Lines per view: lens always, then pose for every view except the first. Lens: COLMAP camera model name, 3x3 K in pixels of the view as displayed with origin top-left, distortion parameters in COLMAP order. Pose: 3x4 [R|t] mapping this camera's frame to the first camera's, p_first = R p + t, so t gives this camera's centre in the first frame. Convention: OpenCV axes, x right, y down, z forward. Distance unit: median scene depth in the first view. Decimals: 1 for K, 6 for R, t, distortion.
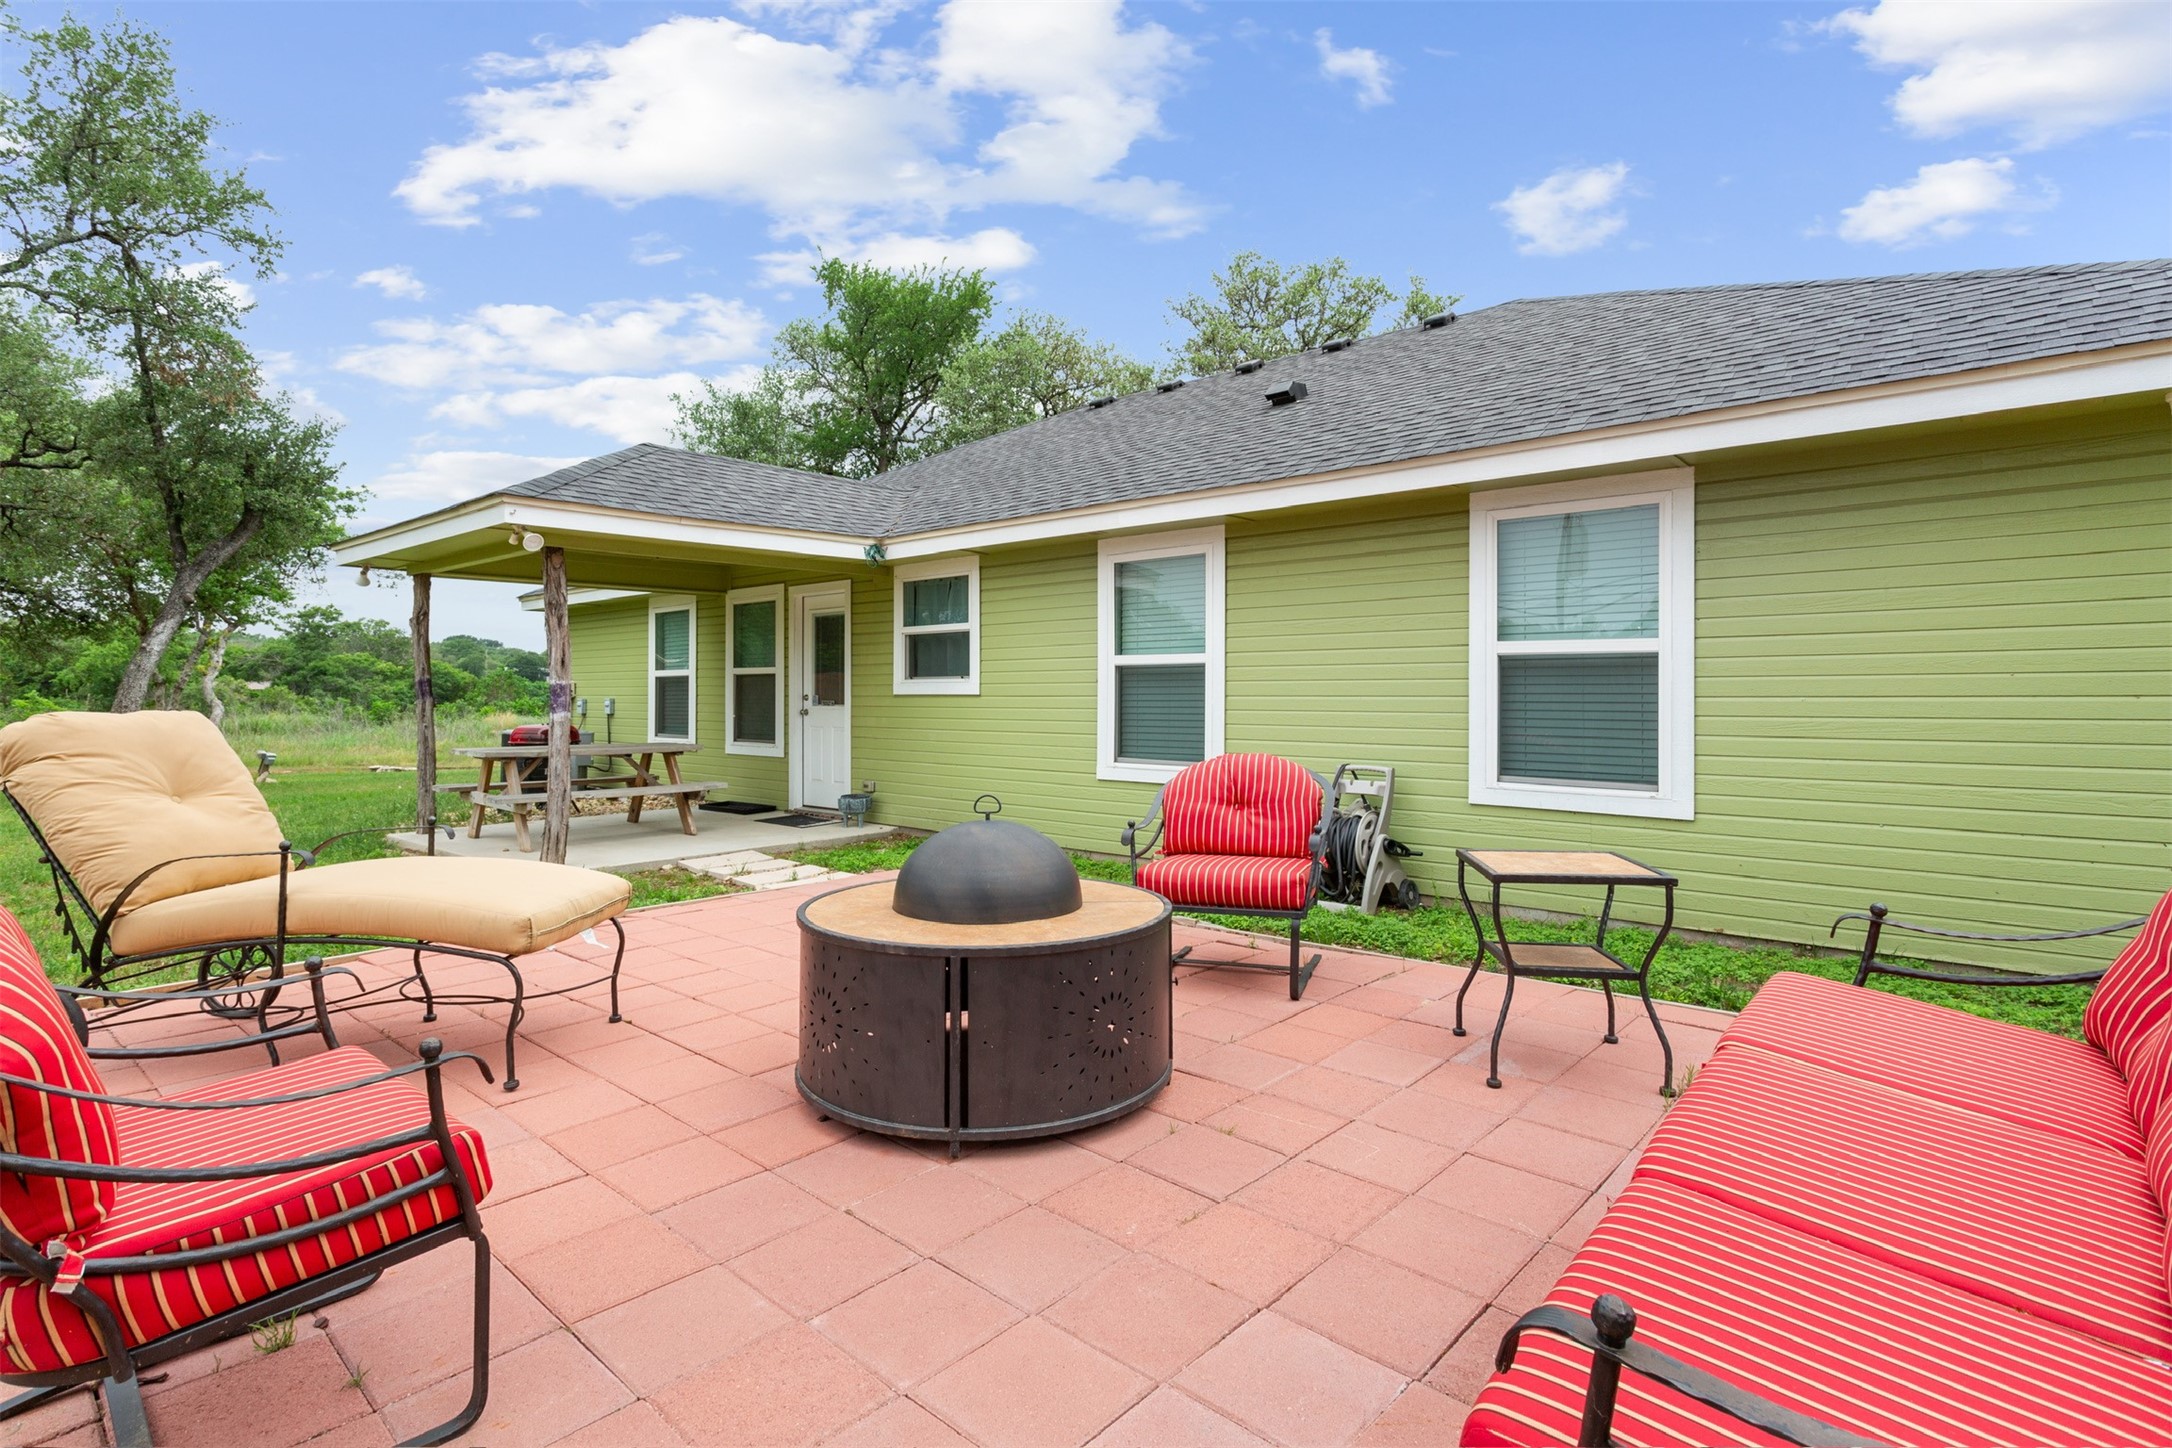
lens RADIAL K [[1070.2, 0, 1073.7], [0, 1070.2, 679.4], [0, 0, 1]] dist [-0.000555, 0.000089]
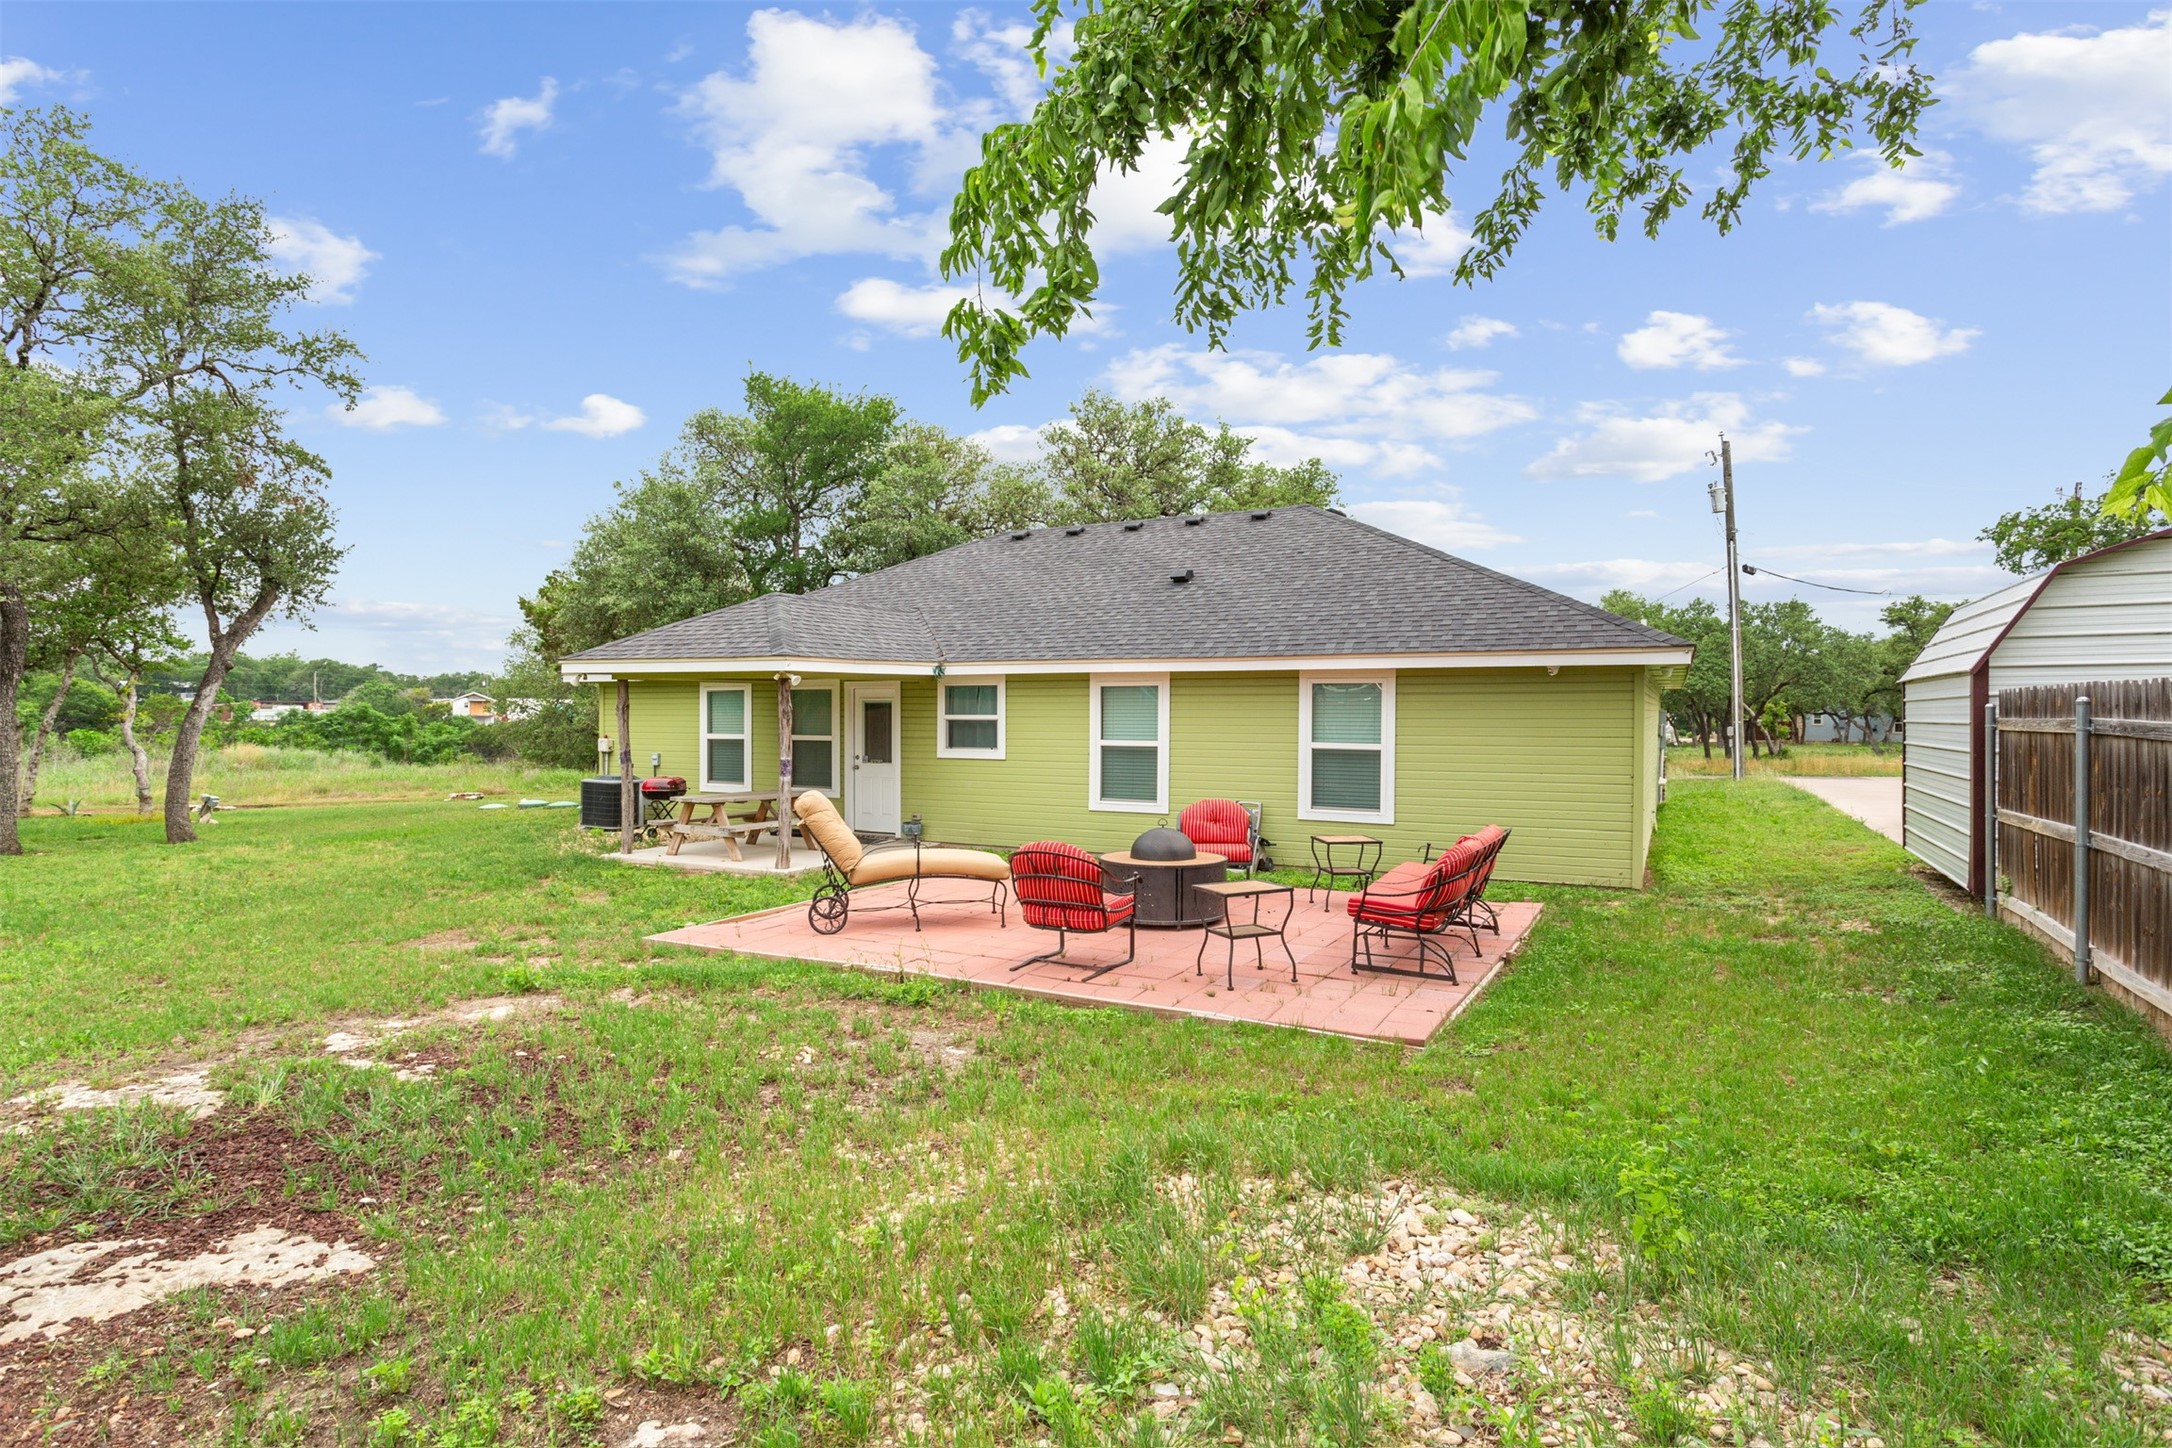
lens RADIAL K [[1139.7, 0, 1091.5], [0, 1139.7, 717.9], [0, 0, 1]] dist [0.000949, 0.000225]
pose [[0.971048, 0.001408, 0.238879, -0.350068], [-0.005891, 0.999820, 0.018051, -0.075795], [-0.238810, -0.018936, 0.970882, -0.668953]]
